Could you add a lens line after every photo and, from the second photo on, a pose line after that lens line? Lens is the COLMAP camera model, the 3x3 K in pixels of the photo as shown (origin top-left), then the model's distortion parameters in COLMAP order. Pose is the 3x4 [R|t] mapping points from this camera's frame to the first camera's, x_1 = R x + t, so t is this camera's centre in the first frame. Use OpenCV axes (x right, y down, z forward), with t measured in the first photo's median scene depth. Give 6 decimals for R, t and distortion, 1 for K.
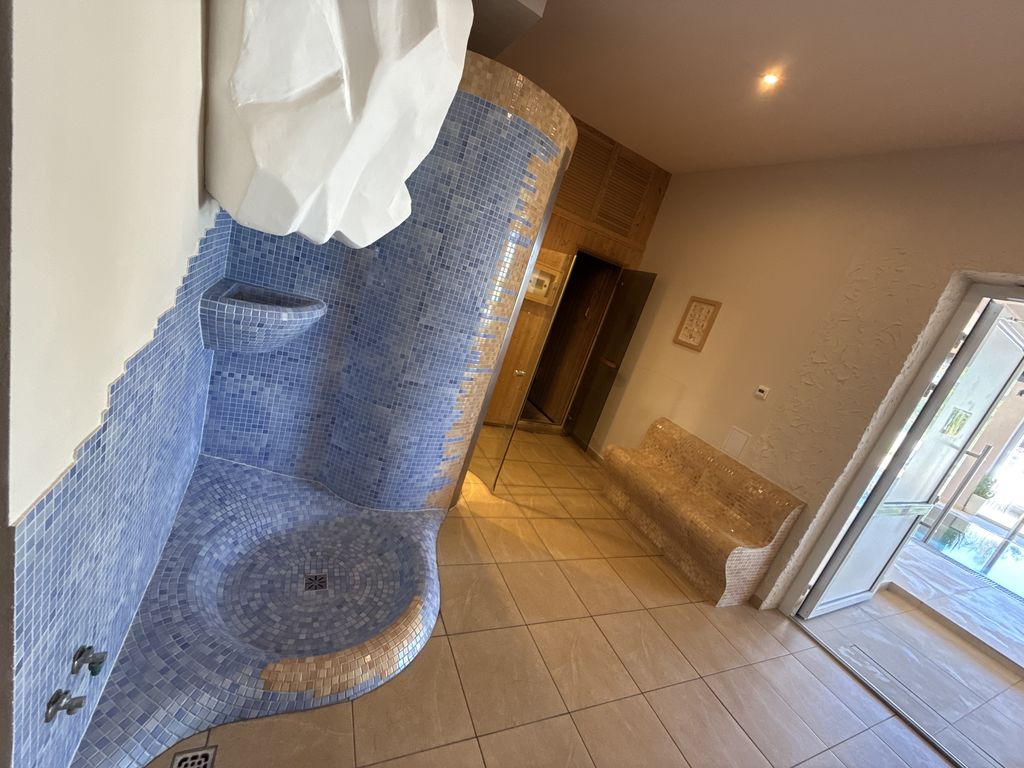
lens RADIAL K [[409.8, 0, 510.6], [0, 409.8, 382.6], [0, 0, 1]] dist [-0.000050, 0.000166]
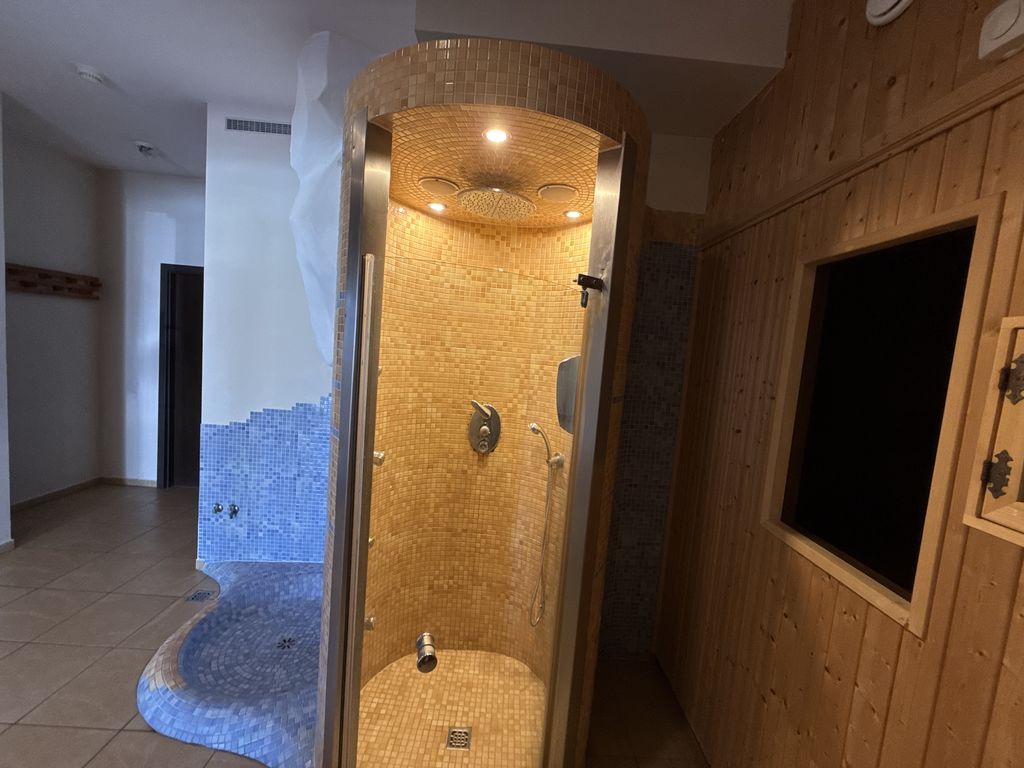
lens RADIAL K [[409.8, 0, 510.6], [0, 409.8, 382.6], [0, 0, 1]] dist [-0.000050, 0.000166]
pose [[-0.347660, -0.267669, -0.898602, 0.447459], [-0.429472, 0.897398, -0.101151, -0.269882], [0.833479, 0.350758, -0.426945, 1.463546]]
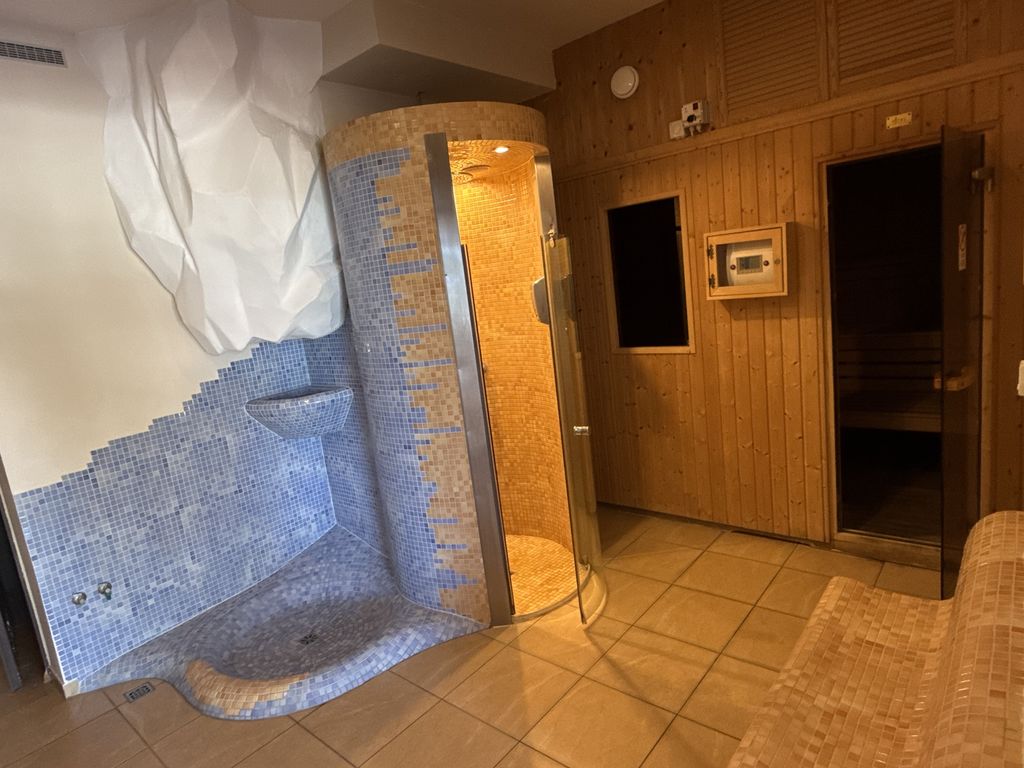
lens RADIAL K [[598.4, 0, 508.7], [0, 598.4, 384.6], [0, 0, 1]] dist [-0.001315, 0.000937]
pose [[0.360211, -0.201973, -0.910744, 1.097775], [0.006128, 0.976772, -0.214192, 0.139491], [0.932851, 0.071573, 0.353082, 0.735745]]
